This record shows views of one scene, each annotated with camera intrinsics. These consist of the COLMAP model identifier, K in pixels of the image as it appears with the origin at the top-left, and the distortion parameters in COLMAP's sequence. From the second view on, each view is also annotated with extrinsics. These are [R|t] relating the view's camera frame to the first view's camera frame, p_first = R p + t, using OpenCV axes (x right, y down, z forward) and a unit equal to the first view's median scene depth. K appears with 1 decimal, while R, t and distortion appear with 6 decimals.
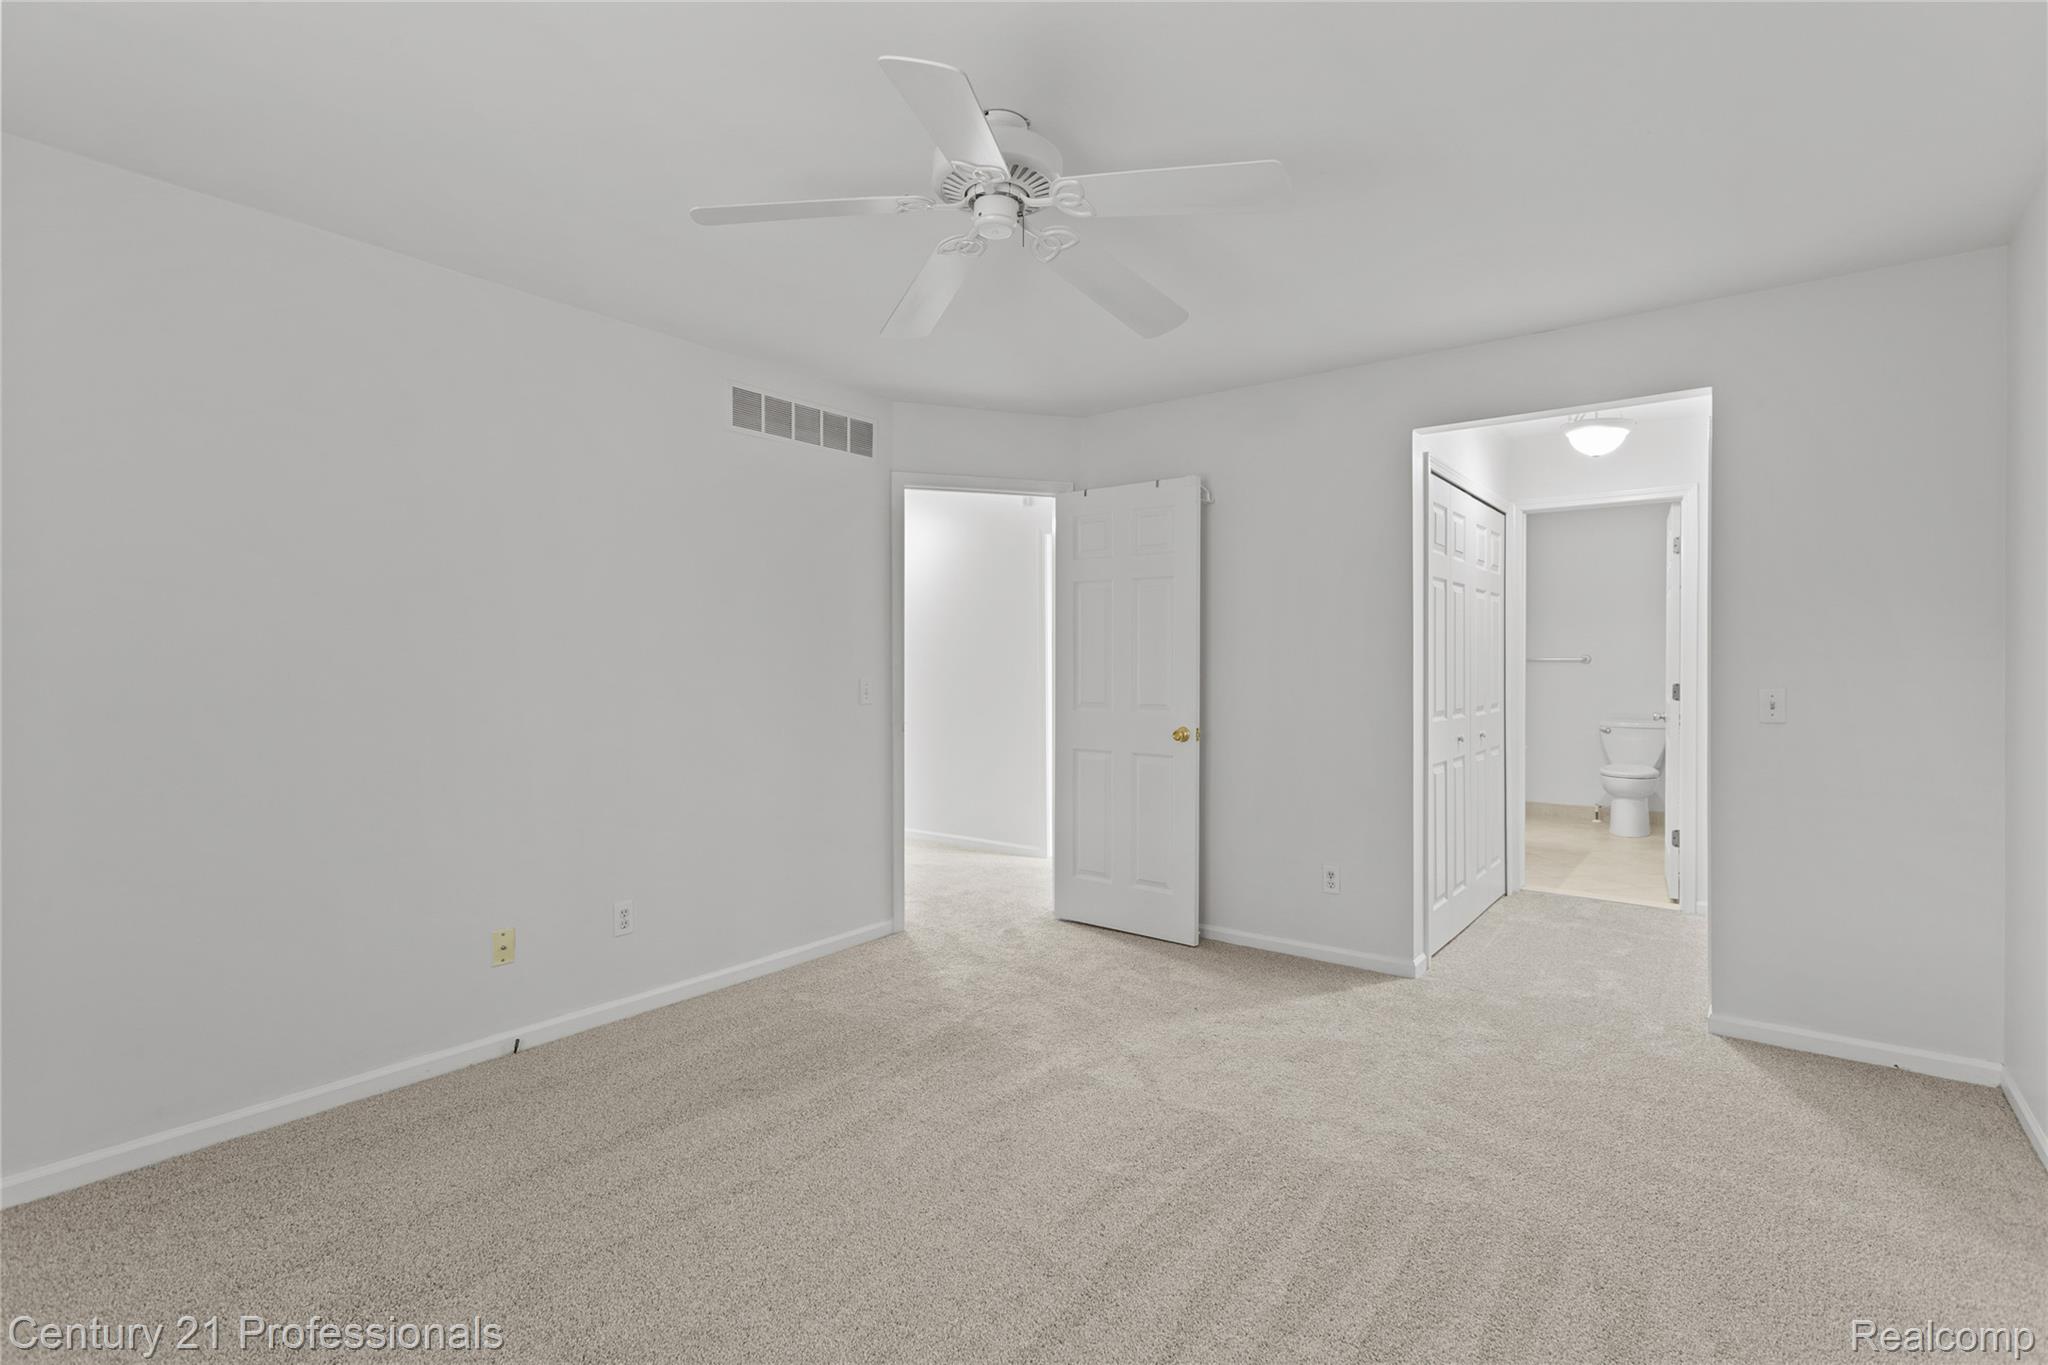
lens RADIAL K [[984.7, 0, 1028.3], [0, 984.7, 681.9], [0, 0, 1]] dist [-0.000314, 0.001326]
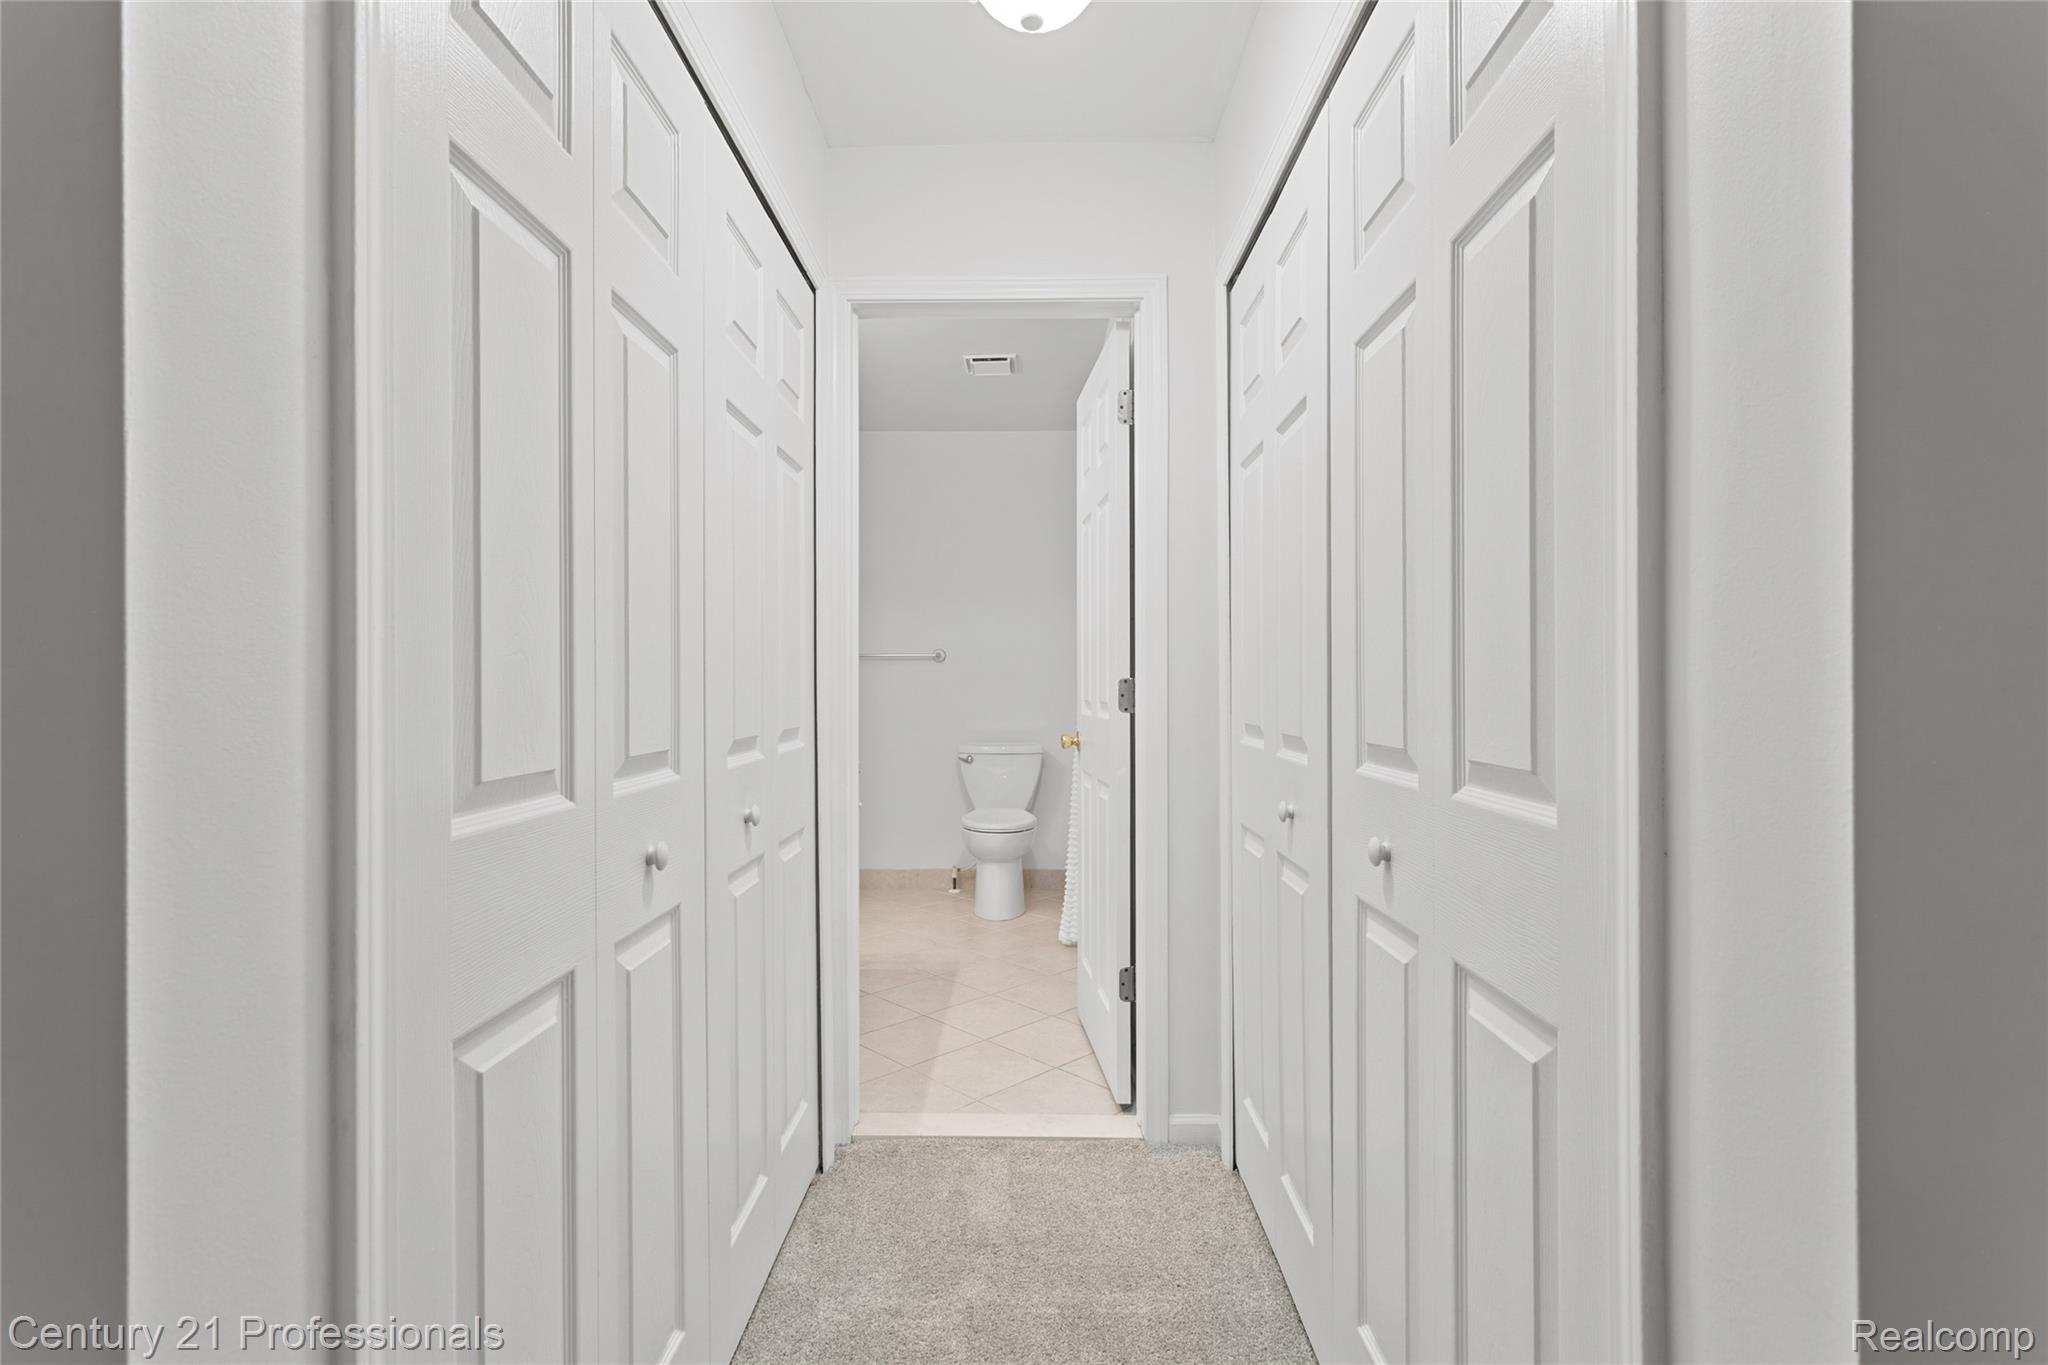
lens RADIAL K [[984.7, 0, 1026.2], [0, 984.7, 690.1], [0, 0, 1]] dist [-0.000314, 0.001326]
pose [[0.804947, 0.000923, 0.593347, 0.226457], [0.004038, 0.999967, -0.007033, 0.006825], [-0.593334, 0.008057, 0.804916, 0.448445]]
